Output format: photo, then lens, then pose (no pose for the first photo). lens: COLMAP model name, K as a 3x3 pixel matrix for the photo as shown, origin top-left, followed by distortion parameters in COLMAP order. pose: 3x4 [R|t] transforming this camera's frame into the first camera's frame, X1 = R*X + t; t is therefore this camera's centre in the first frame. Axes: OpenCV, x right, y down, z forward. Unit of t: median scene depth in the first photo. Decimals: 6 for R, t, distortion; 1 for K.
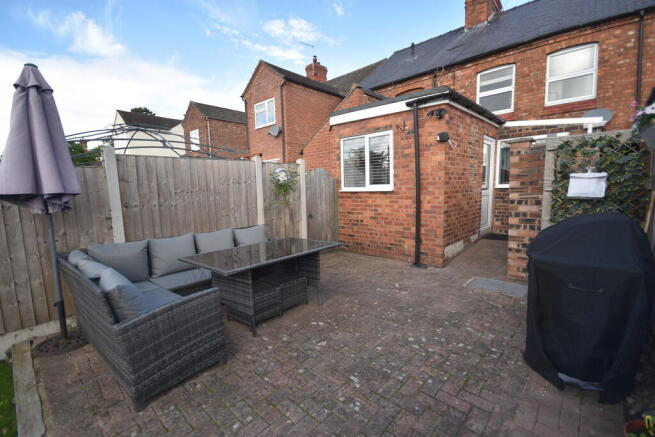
lens RADIAL K [[290.8, 0, 327.5], [0, 290.8, 218.5], [0, 0, 1]] dist [0.000289, -0.020878]
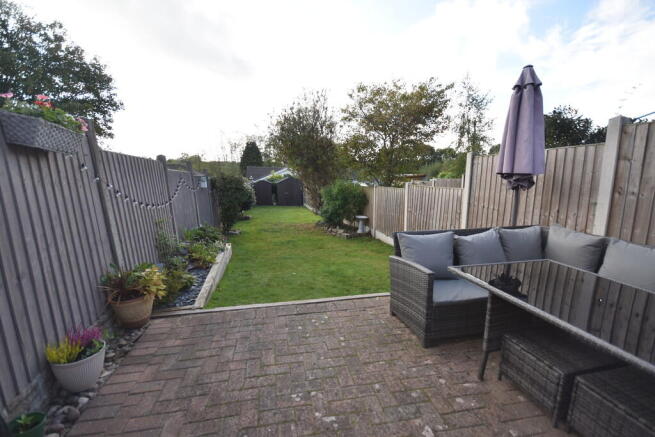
lens RADIAL K [[290.8, 0, 327.5], [0, 290.8, 218.5], [0, 0, 1]] dist [0.000289, -0.020878]
pose [[-0.589321, 0.158399, -0.792219, 0.593615], [-0.069842, 0.966931, 0.245287, -0.162807], [0.804874, 0.199883, -0.558770, 1.235845]]
